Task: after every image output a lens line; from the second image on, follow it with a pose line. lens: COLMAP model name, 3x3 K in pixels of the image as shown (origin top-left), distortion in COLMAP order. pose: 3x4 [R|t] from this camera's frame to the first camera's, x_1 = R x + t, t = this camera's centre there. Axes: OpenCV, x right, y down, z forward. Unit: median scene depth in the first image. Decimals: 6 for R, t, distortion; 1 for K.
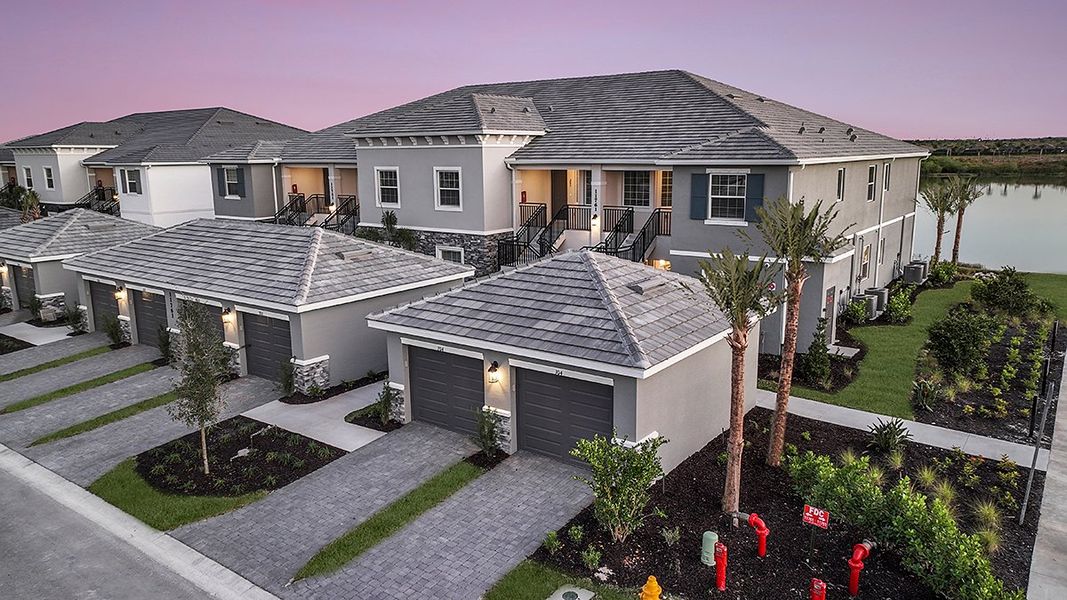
lens RADIAL K [[740.9, 0, 533.5], [0, 740.9, 300.0], [0, 0, 1]] dist [0.008719, 0.001238]
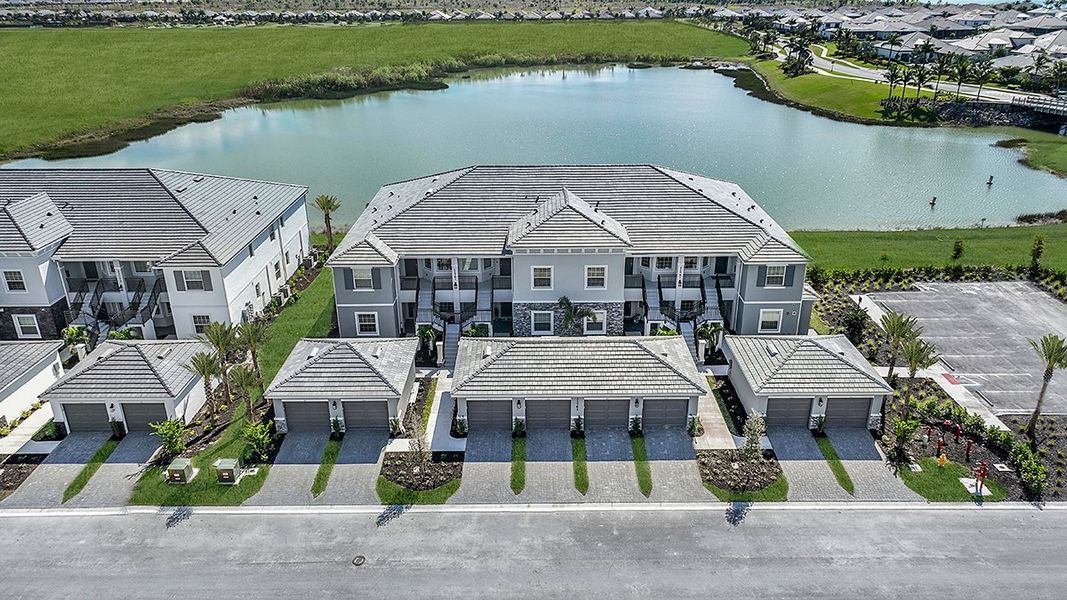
lens RADIAL K [[740.9, 0, 533.5], [0, 740.9, 300.0], [0, 0, 1]] dist [0.008719, 0.001238]
pose [[0.808318, -0.175176, 0.562082, -1.154381], [0.117059, 0.983467, 0.138164, -0.342062], [-0.576992, -0.045883, 0.815460, -0.263256]]
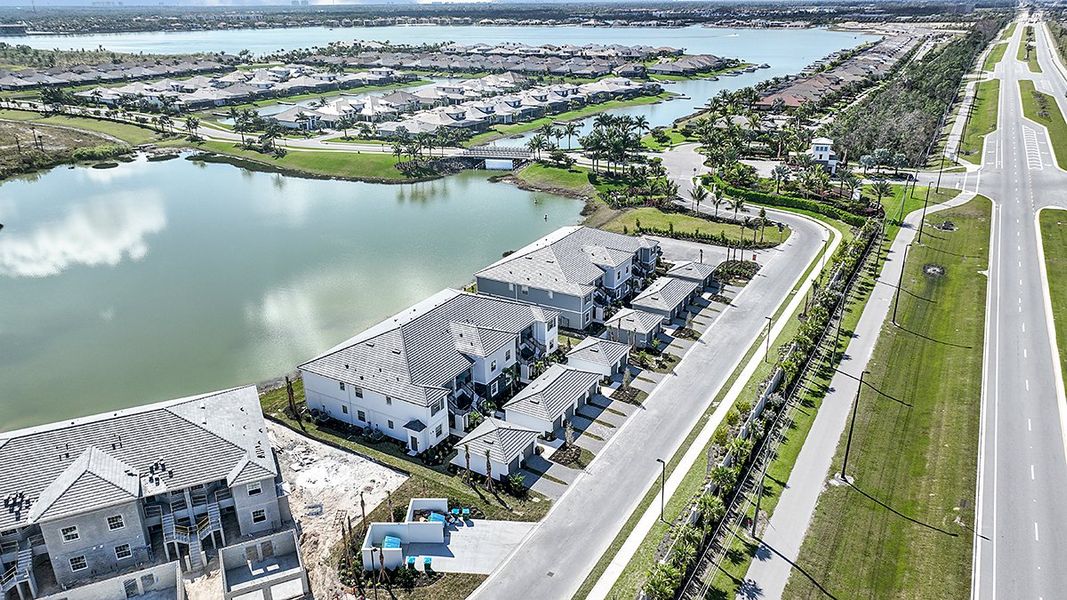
lens RADIAL K [[740.9, 0, 533.5], [0, 740.9, 300.0], [0, 0, 1]] dist [0.008719, 0.001238]
pose [[-0.094064, -0.300649, 0.949085, -4.091860], [0.284560, 0.905421, 0.315020, -1.454310], [-0.954032, 0.299704, 0.000385, 1.547074]]
